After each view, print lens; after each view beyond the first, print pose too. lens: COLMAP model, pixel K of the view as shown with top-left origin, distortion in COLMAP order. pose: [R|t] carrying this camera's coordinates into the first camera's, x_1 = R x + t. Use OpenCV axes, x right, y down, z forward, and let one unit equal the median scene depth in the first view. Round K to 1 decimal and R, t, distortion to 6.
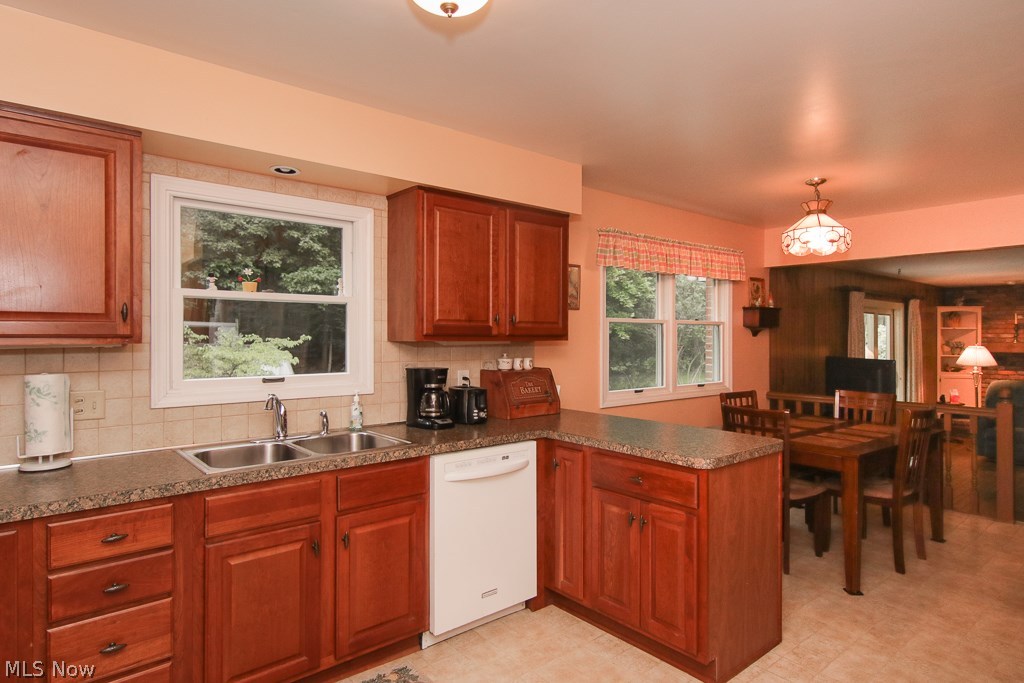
lens RADIAL K [[583.0, 0, 515.0], [0, 583.0, 337.6], [0, 0, 1]] dist [0.024476, -0.012573]
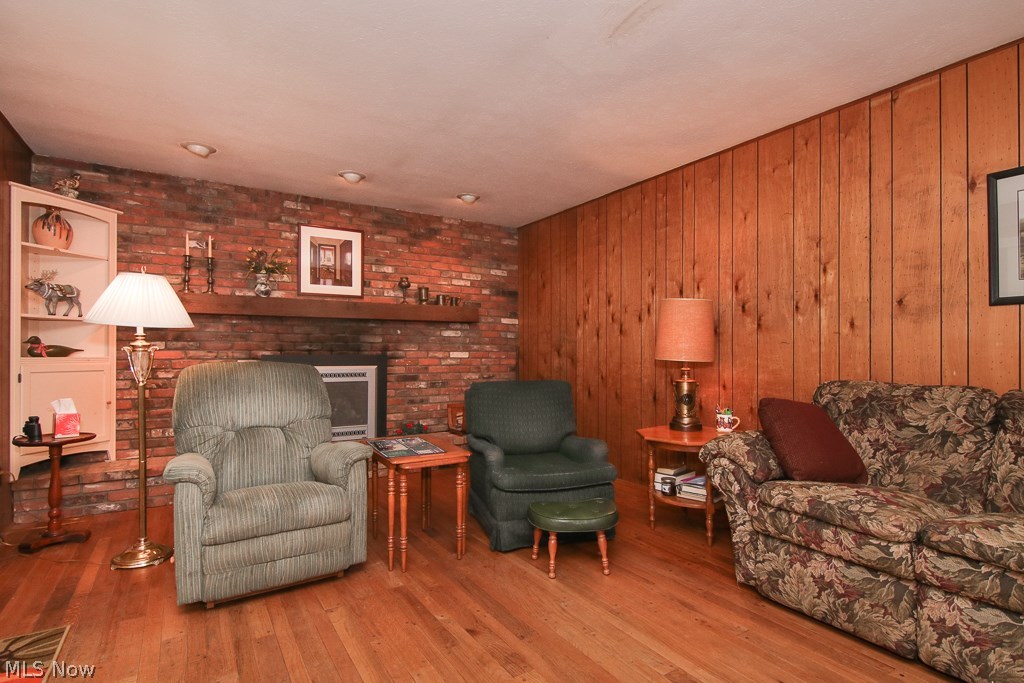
lens RADIAL K [[533.0, 0, 531.0], [0, 533.0, 351.7], [0, 0, 1]] dist [0.007473, -0.004984]
pose [[0.134972, -0.002572, 0.990846, 1.301397], [-0.000301, 0.999996, 0.002637, 0.165451], [-0.990849, -0.000654, 0.134970, 1.916711]]
